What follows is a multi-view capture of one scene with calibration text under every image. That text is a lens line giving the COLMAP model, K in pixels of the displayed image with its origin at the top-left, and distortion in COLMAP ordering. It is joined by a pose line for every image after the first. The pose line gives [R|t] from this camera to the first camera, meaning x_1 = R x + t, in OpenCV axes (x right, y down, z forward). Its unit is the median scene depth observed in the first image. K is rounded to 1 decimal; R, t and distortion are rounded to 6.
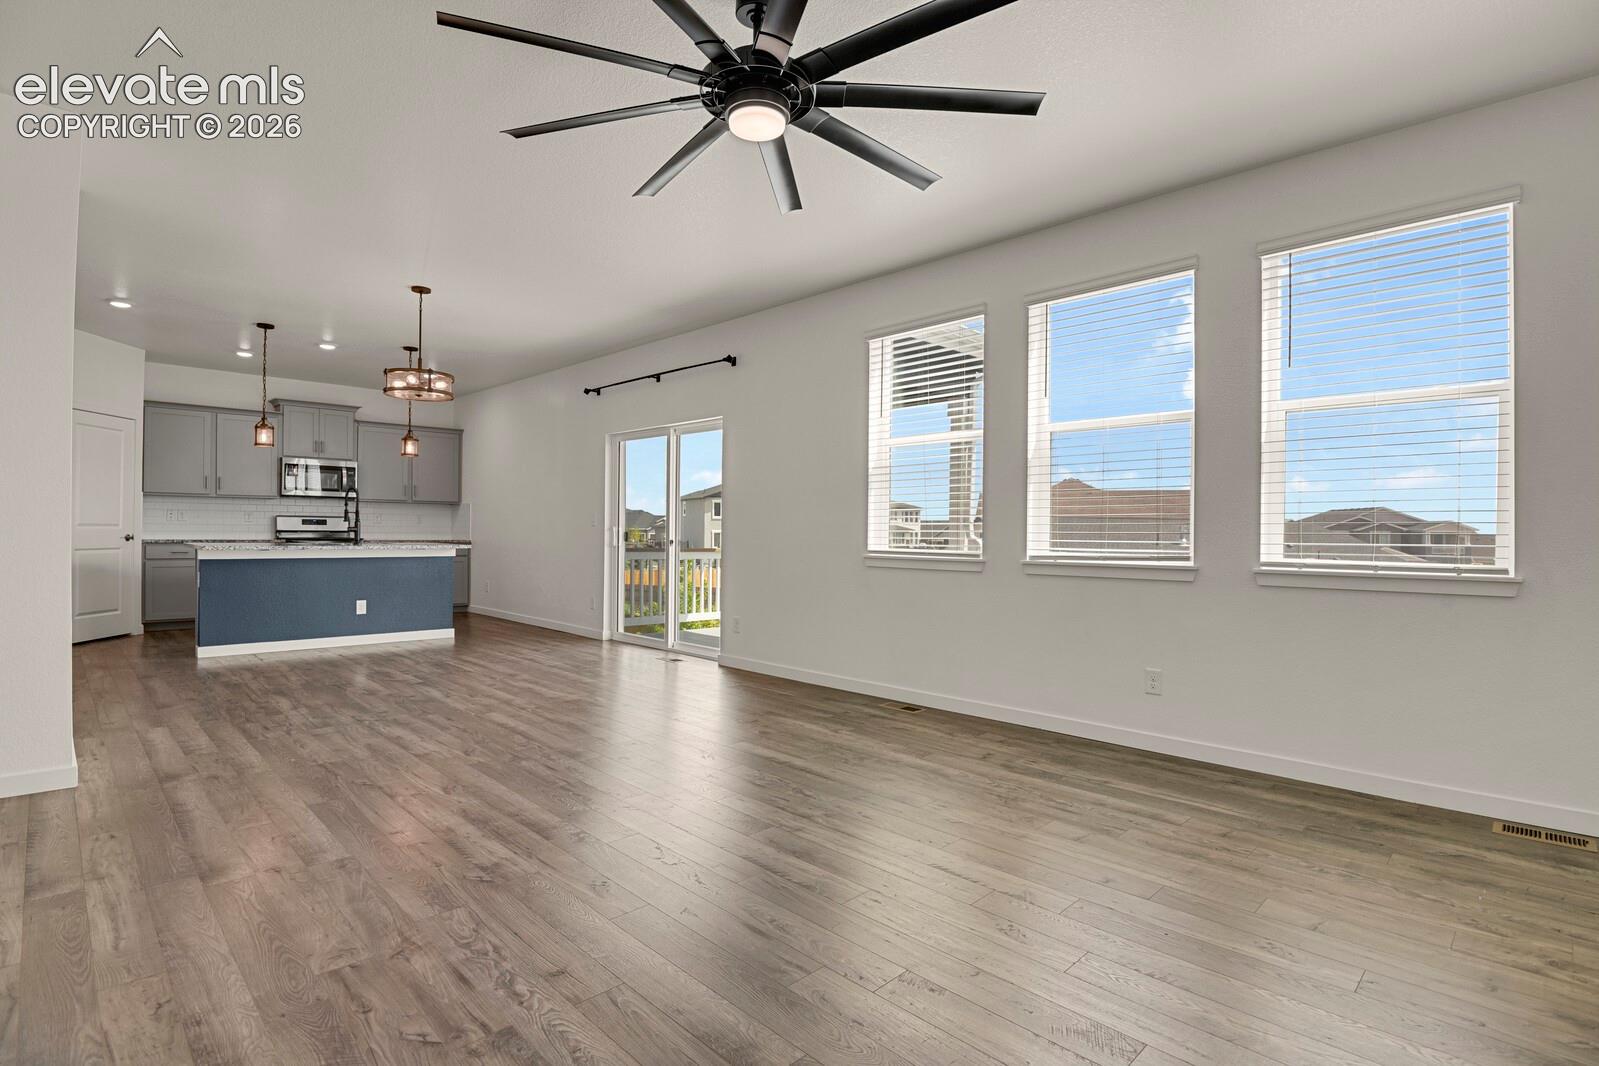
lens RADIAL K [[779.8, 0, 810.3], [0, 779.8, 537.2], [0, 0, 1]] dist [-0.023863, -0.005050]
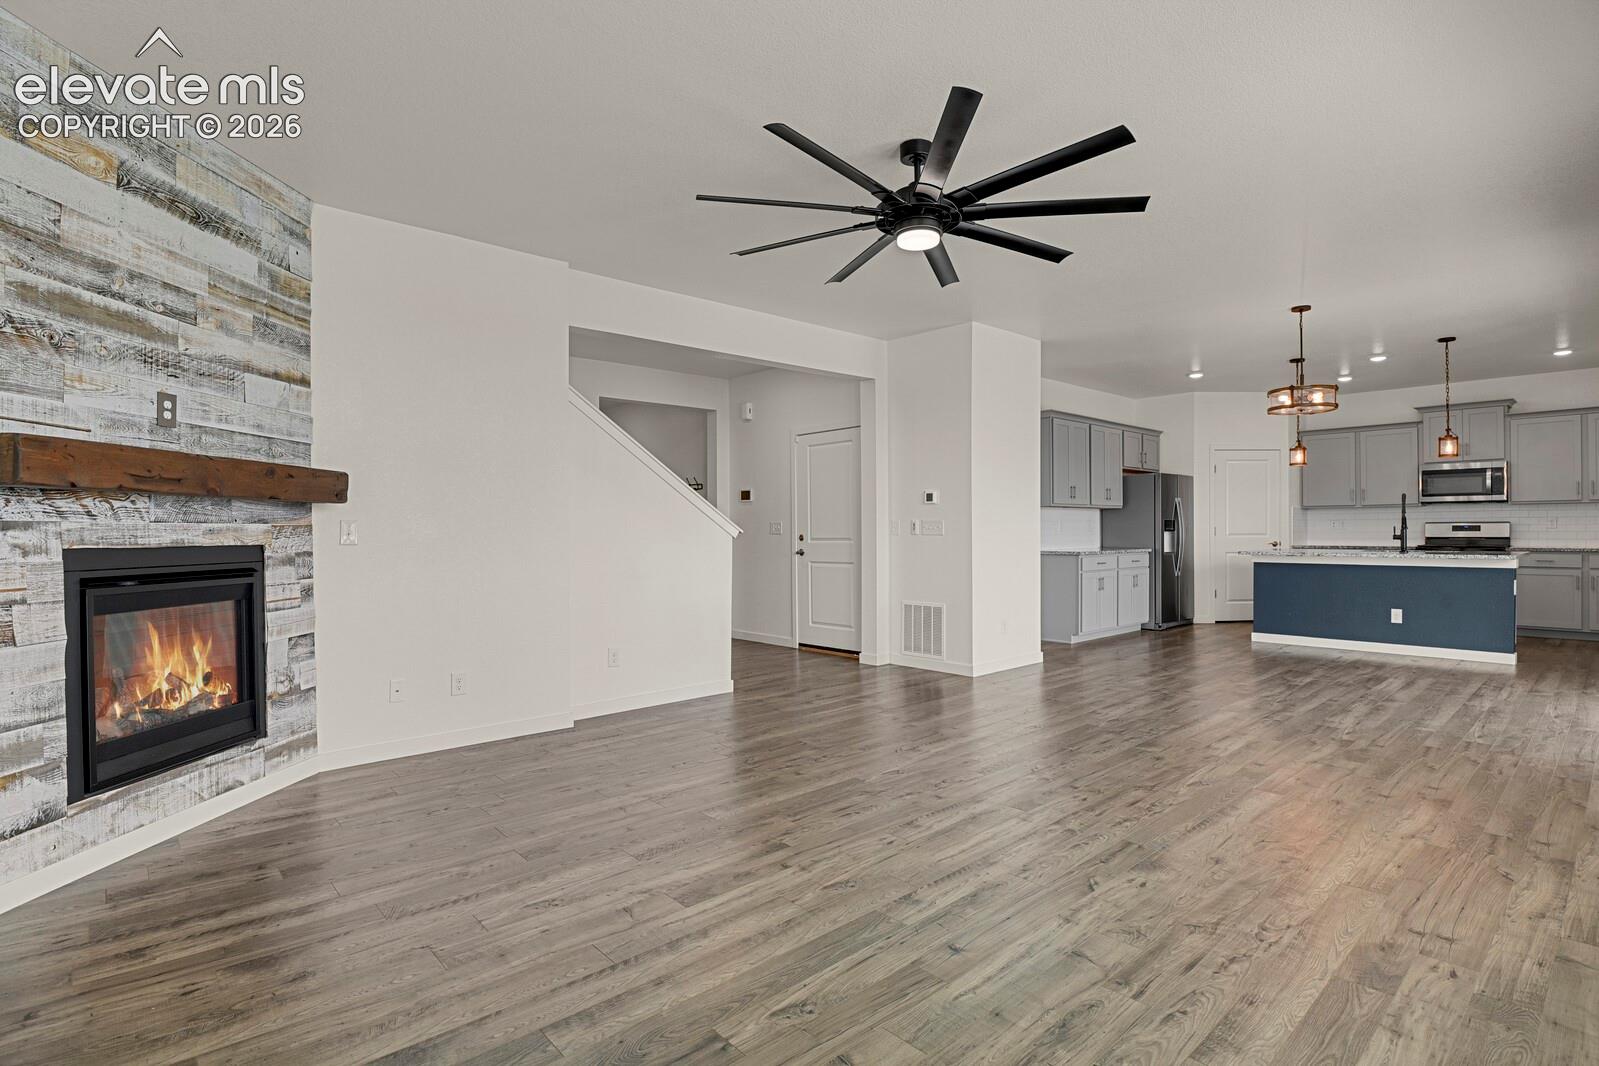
lens RADIAL K [[779.8, 0, 807.7], [0, 779.8, 533.3], [0, 0, 1]] dist [-0.023863, -0.005050]
pose [[-0.053460, -0.006581, -0.998548, 0.406095], [-0.001373, 0.999978, -0.006517, -0.007076], [0.998569, 0.001023, -0.053468, 0.279709]]
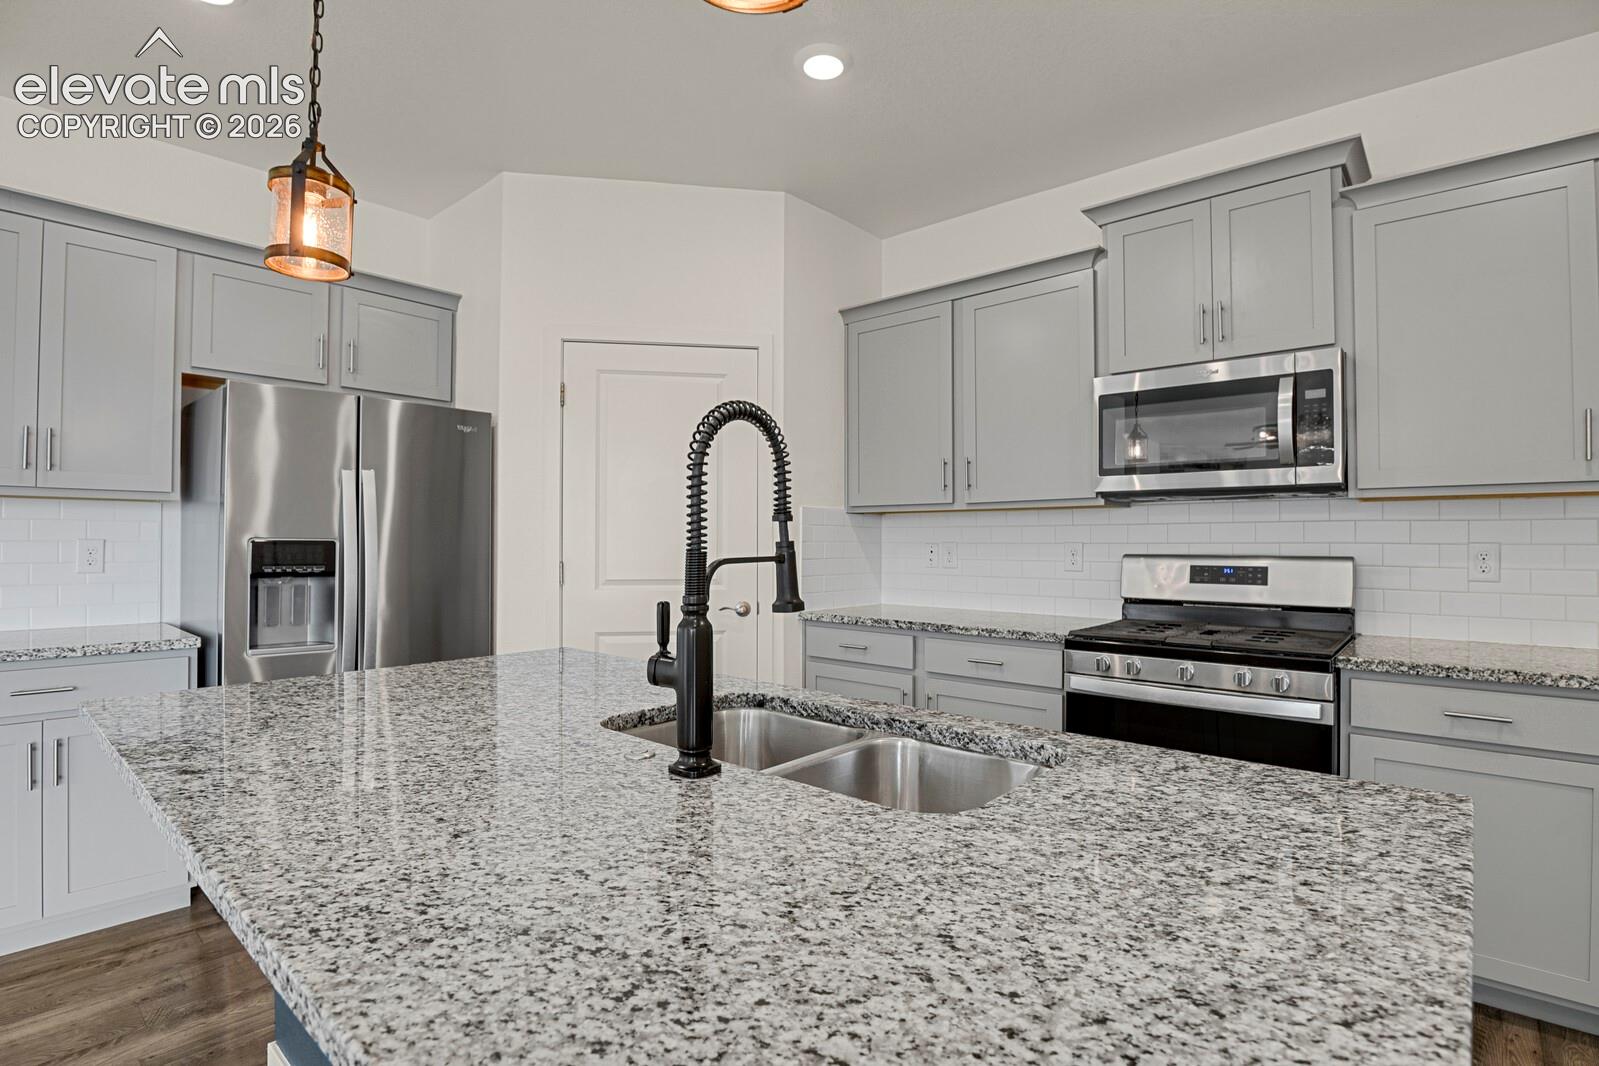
lens RADIAL K [[779.8, 0, 807.8], [0, 779.8, 532.7], [0, 0, 1]] dist [-0.023863, -0.005050]
pose [[0.067968, -0.023573, -0.997409, -0.407461], [-0.009188, 0.999664, -0.024253, -0.032310], [0.997645, 0.010813, 0.067728, 0.957113]]
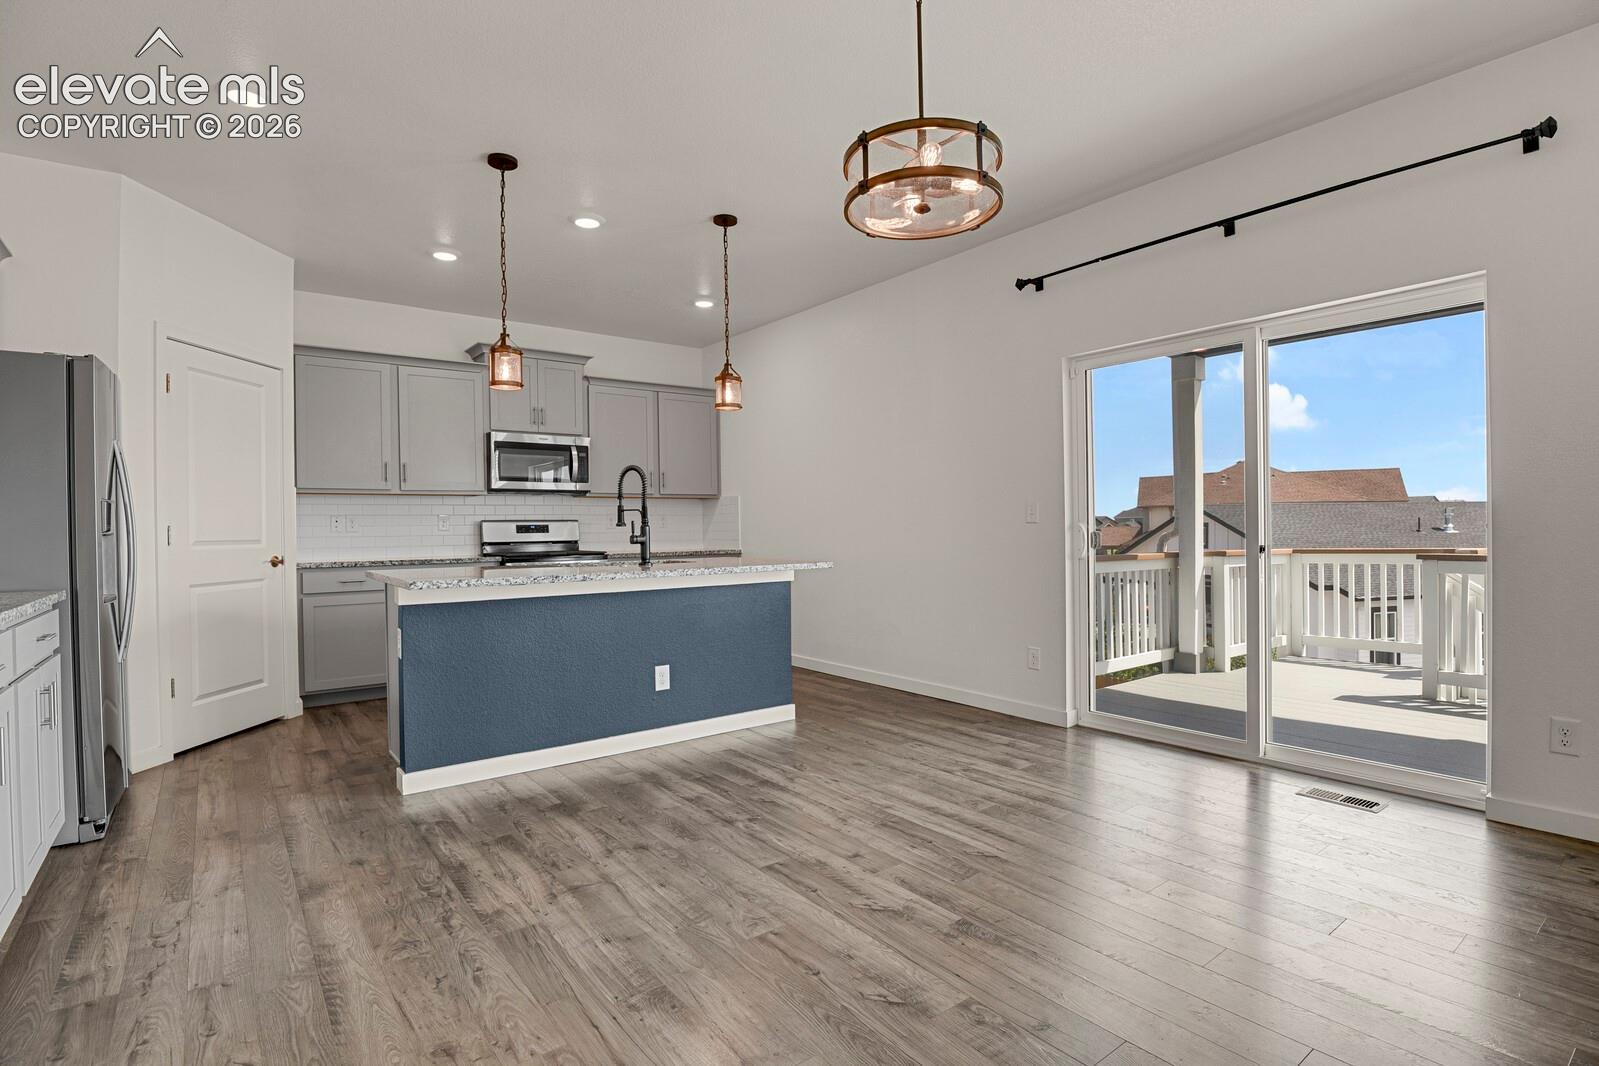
lens RADIAL K [[779.8, 0, 811.1], [0, 779.8, 532.9], [0, 0, 1]] dist [-0.023863, -0.005050]
pose [[0.991184, -0.025116, -0.130093, -0.368560], [0.024952, 0.999684, -0.002892, -0.009473], [0.130125, -0.000380, 0.991498, 0.421069]]
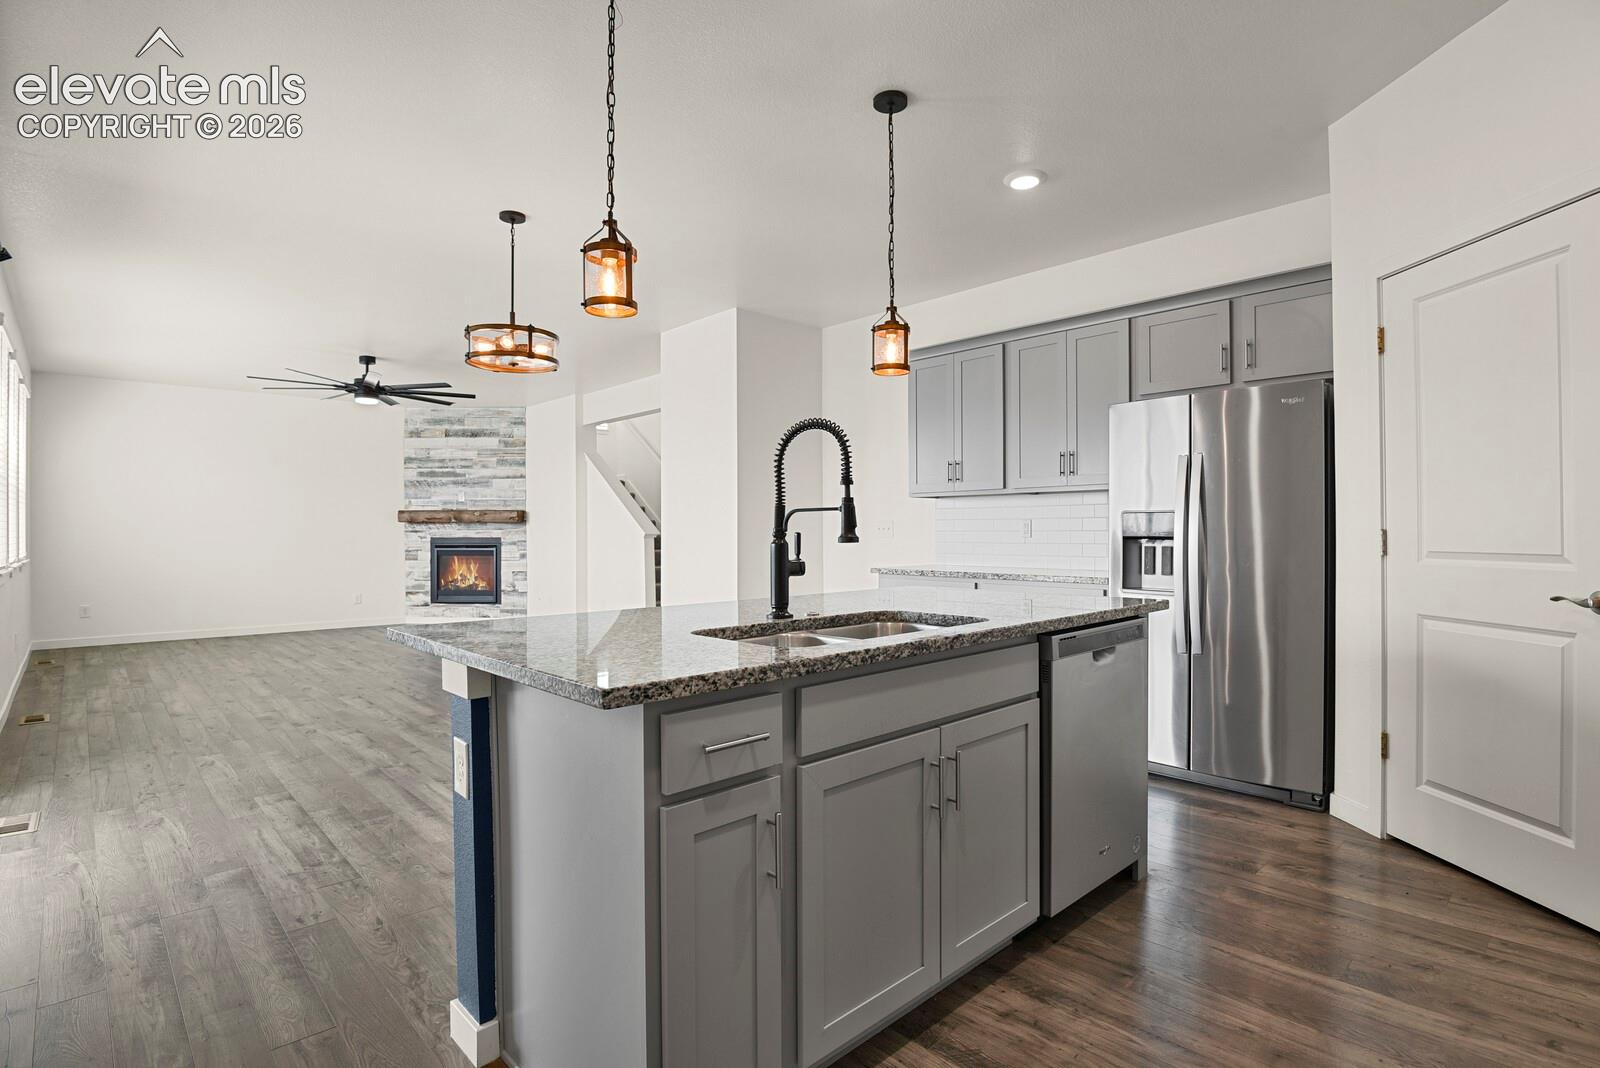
lens RADIAL K [[780.3, 0, 812.7], [0, 780.3, 536.5], [0, 0, 1]] dist [-0.023863, -0.005050]
pose [[-0.999747, -0.008102, 0.020962, -0.573313], [-0.007848, 0.999895, 0.012154, -0.024333], [-0.021059, 0.011986, -0.999706, 1.230416]]
